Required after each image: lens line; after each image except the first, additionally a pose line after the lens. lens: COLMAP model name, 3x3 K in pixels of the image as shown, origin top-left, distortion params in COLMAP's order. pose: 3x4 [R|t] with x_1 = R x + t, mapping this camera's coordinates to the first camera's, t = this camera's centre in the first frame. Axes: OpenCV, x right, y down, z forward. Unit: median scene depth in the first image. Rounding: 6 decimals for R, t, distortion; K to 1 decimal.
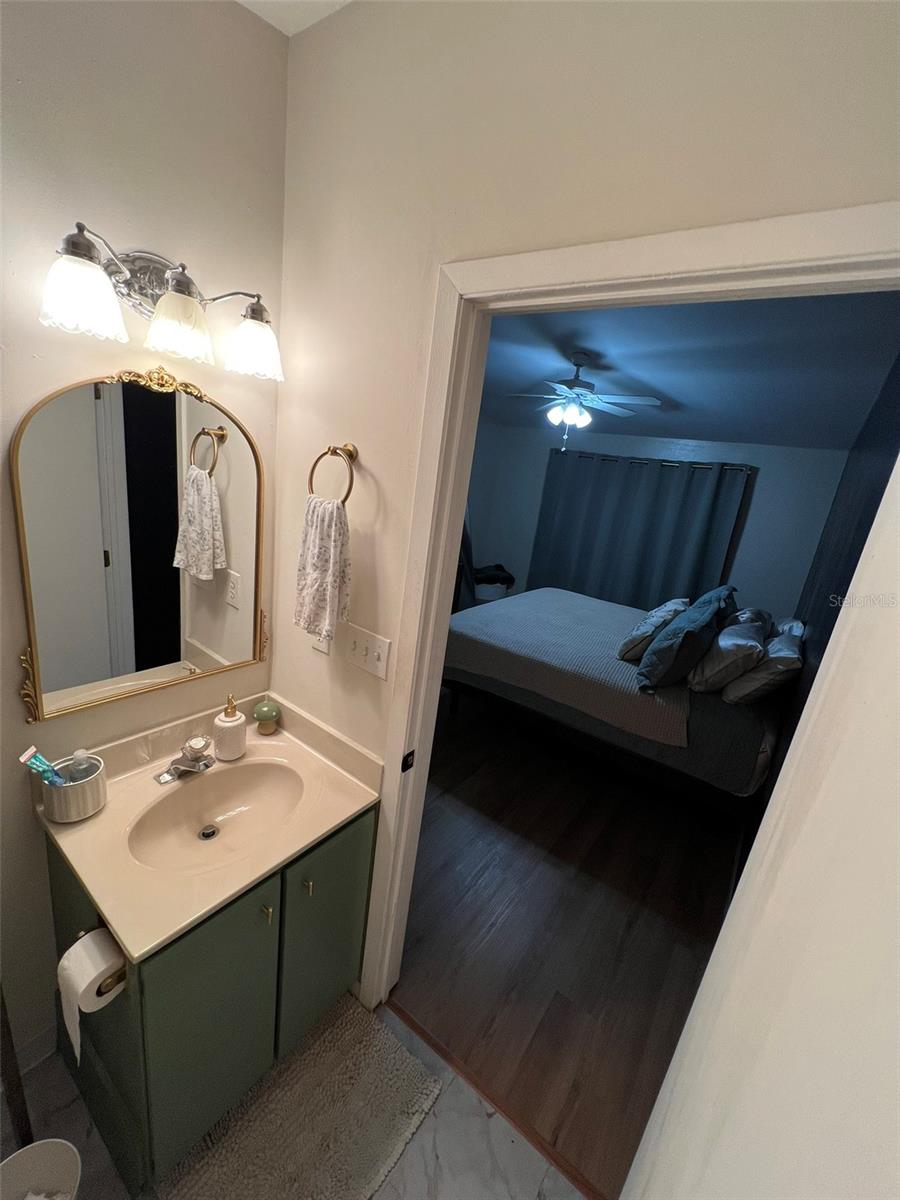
lens RADIAL K [[479.2, 0, 452.2], [0, 479.2, 600.0], [0, 0, 1]] dist [-0.002036, 0.000574]
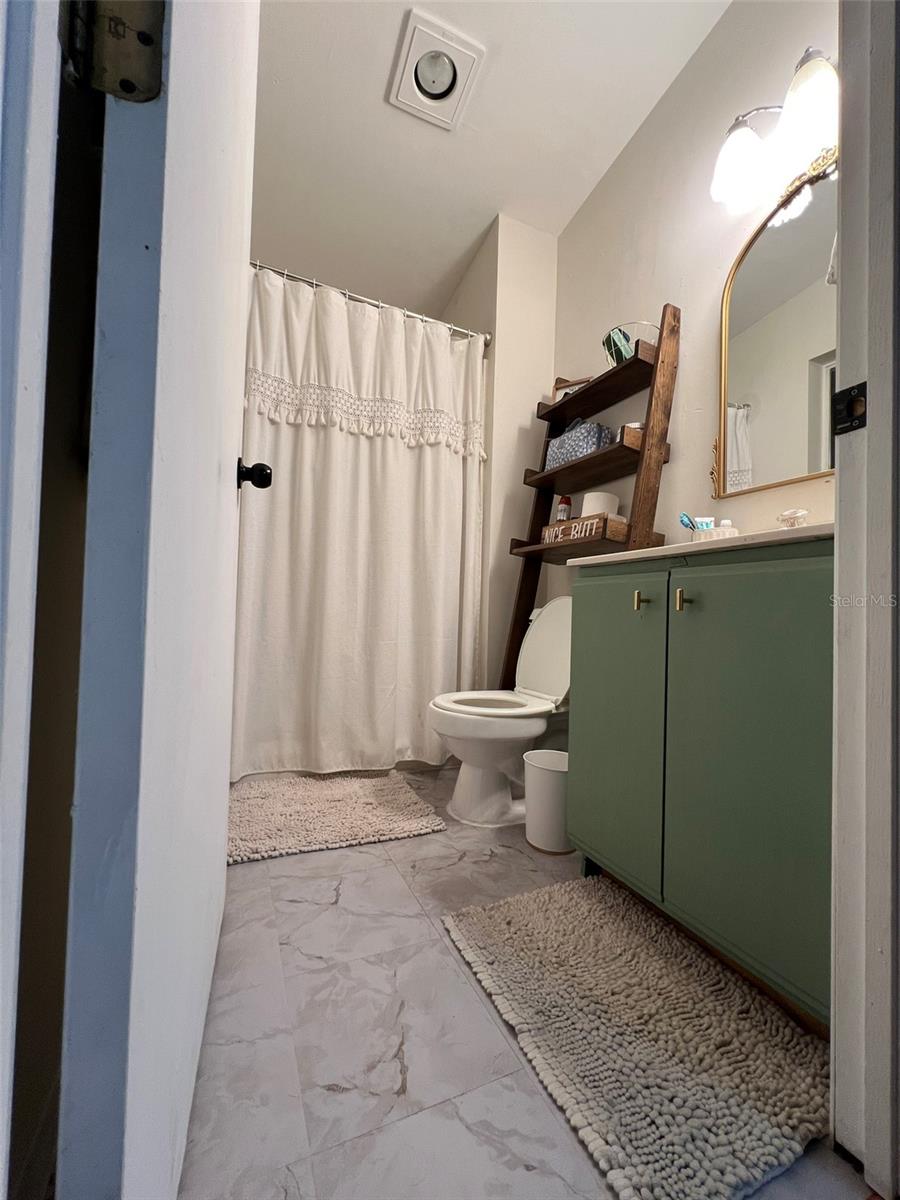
lens RADIAL K [[479.2, 0, 452.2], [0, 479.2, 600.0], [0, 0, 1]] dist [-0.002036, 0.000574]
pose [[-0.472428, -0.167774, -0.865253, 0.486594], [-0.329657, 0.944096, -0.003069, 0.666156], [0.817397, 0.283787, -0.501325, 1.001665]]
